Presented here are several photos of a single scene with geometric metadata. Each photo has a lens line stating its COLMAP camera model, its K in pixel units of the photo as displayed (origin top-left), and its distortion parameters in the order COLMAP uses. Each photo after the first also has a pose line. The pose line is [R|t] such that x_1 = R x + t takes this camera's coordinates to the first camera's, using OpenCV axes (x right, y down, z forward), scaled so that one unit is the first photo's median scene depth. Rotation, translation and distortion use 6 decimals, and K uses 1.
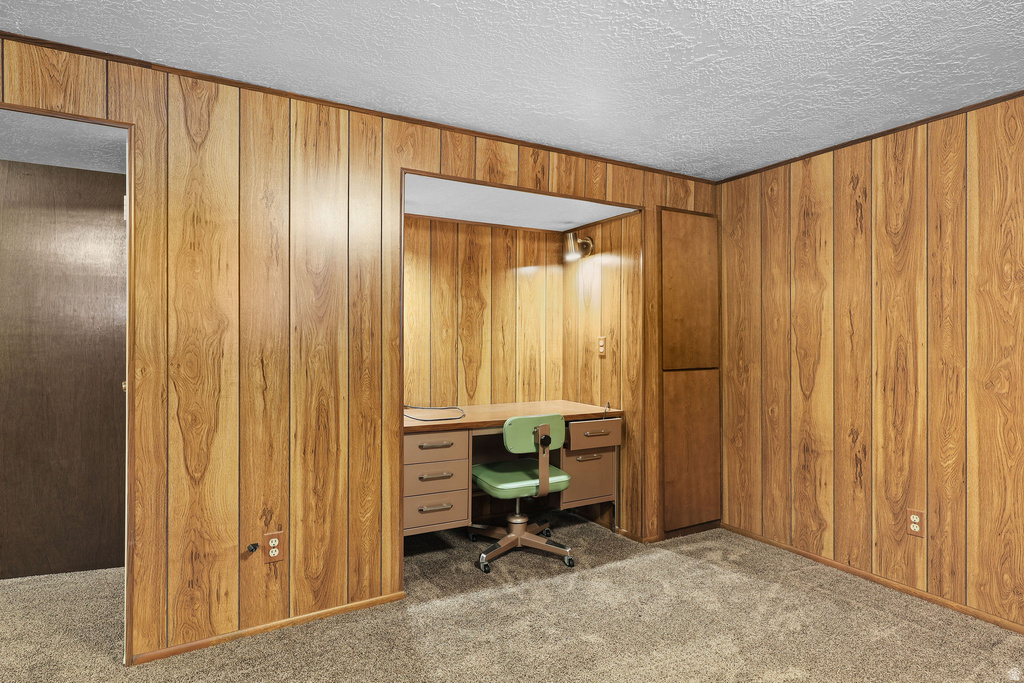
lens RADIAL K [[557.5, 0, 512.9], [0, 557.5, 341.3], [0, 0, 1]] dist [0.000623, -0.000501]
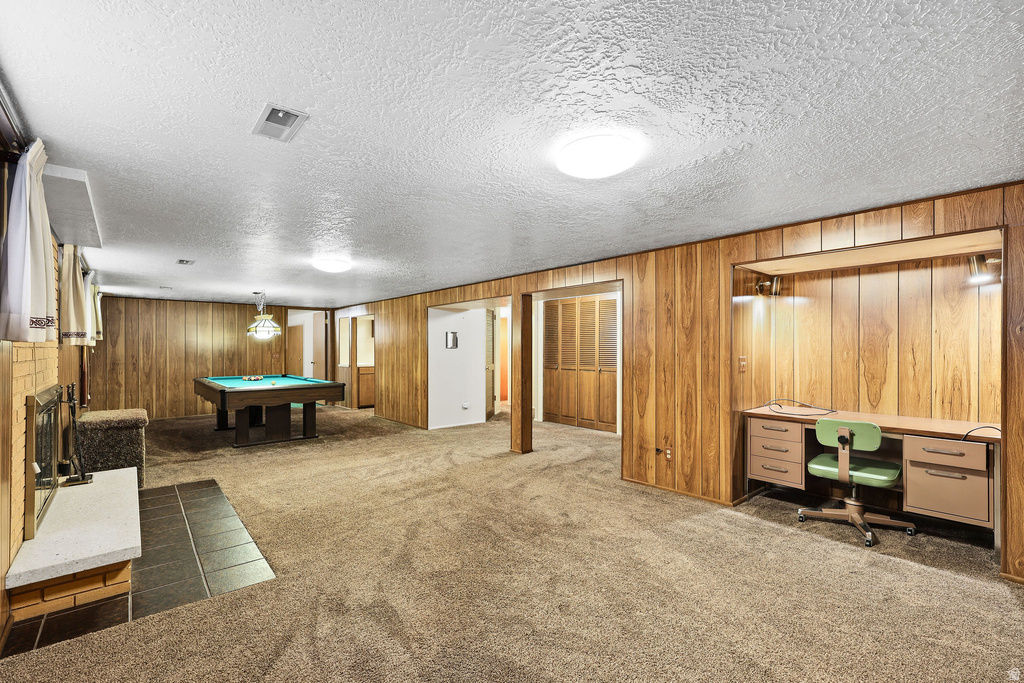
lens RADIAL K [[468.8, 0, 518.8], [0, 468.8, 348.5], [0, 0, 1]] dist [0.003044, 0.000164]
pose [[0.214377, 0.003367, -0.976745, 1.103154], [0.003535, 0.999985, 0.004223, -0.050524], [0.976745, -0.004358, 0.214362, 0.022256]]
